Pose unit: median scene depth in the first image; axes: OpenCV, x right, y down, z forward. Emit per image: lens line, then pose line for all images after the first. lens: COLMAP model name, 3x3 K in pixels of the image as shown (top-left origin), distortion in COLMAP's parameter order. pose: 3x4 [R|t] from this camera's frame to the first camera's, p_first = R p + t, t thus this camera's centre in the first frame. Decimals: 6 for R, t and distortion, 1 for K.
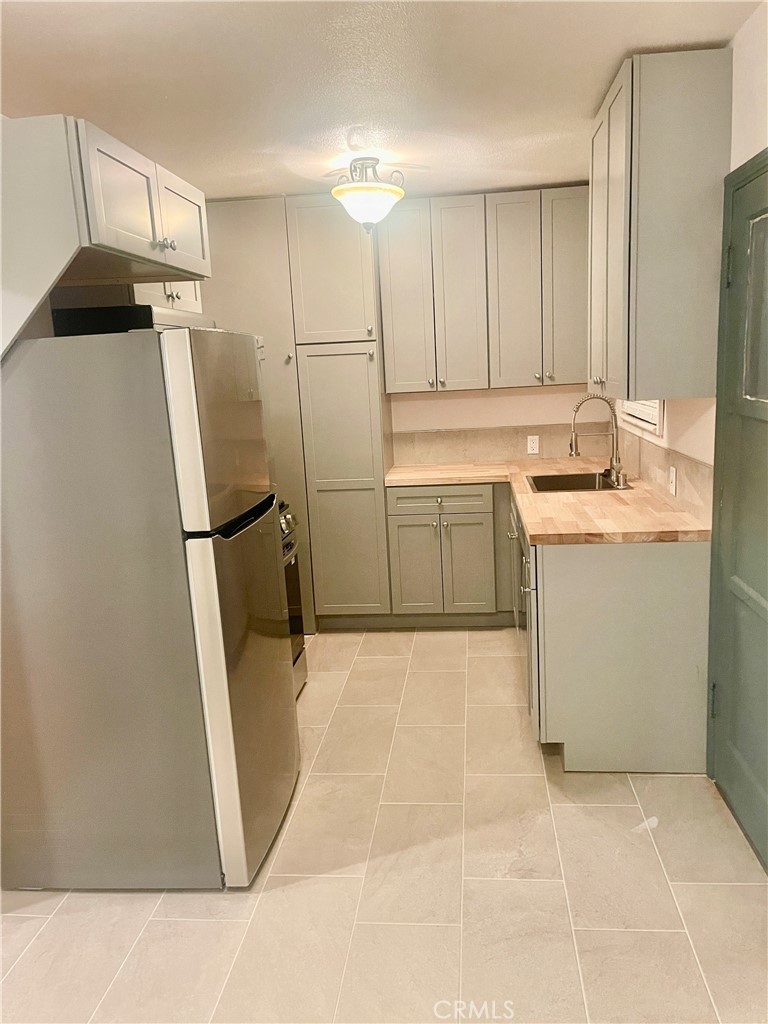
lens RADIAL K [[775.4, 0, 382.3], [0, 775.4, 522.5], [0, 0, 1]] dist [0.055329, -0.043111]
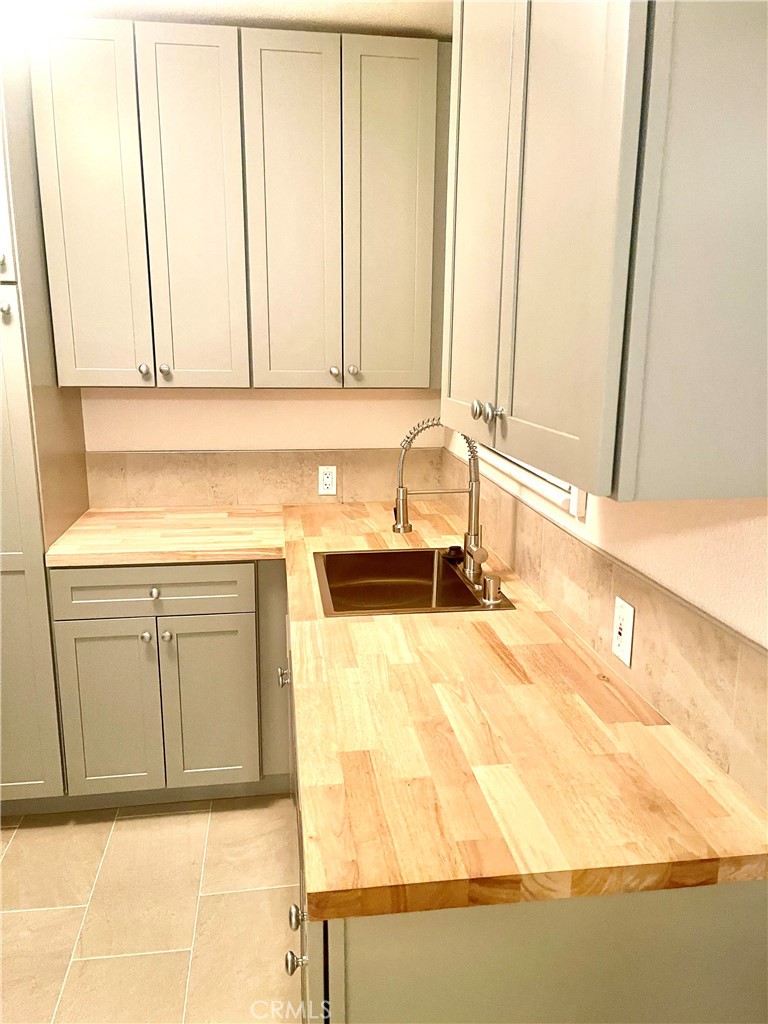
lens RADIAL K [[775.4, 0, 386.4], [0, 775.4, 529.1], [0, 0, 1]] dist [0.055329, -0.043111]
pose [[0.965450, -0.000170, 0.260587, 0.088956], [-0.009158, 0.999360, 0.034580, -0.094235], [-0.260426, -0.035772, 0.964831, 0.443070]]
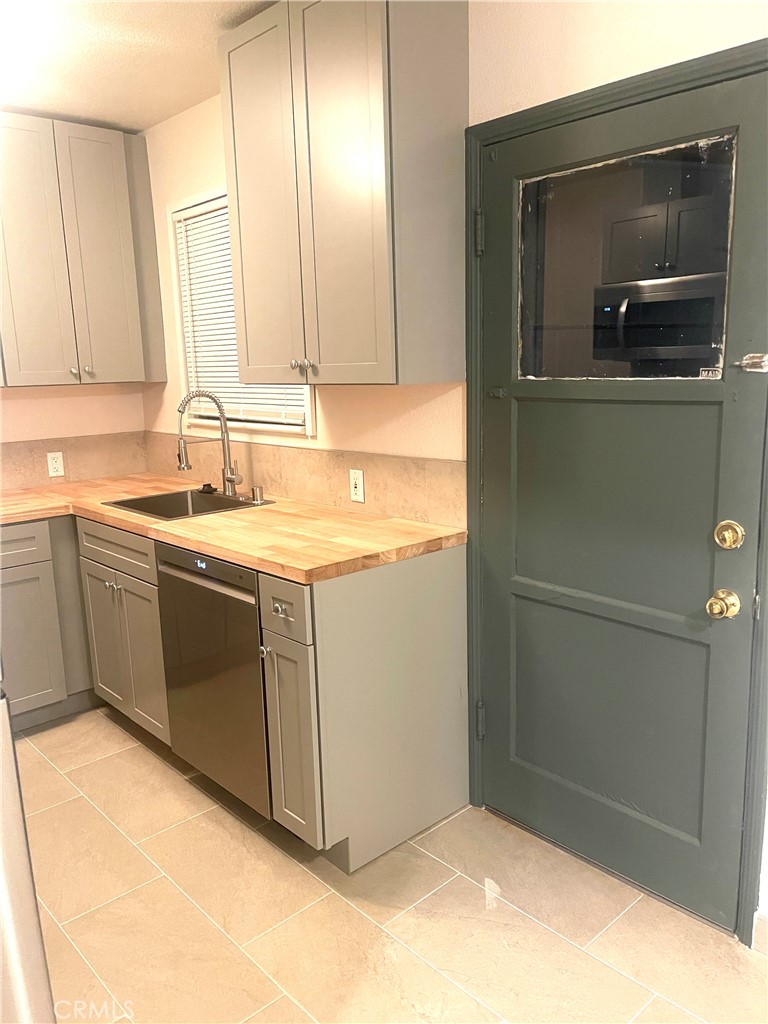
lens RADIAL K [[775.4, 0, 386.9], [0, 775.4, 519.2], [0, 0, 1]] dist [0.055329, -0.043111]
pose [[0.658757, -0.113920, 0.743681, -0.185045], [0.141671, 0.989570, 0.026093, -0.025065], [-0.738896, 0.088169, 0.668026, 0.299226]]
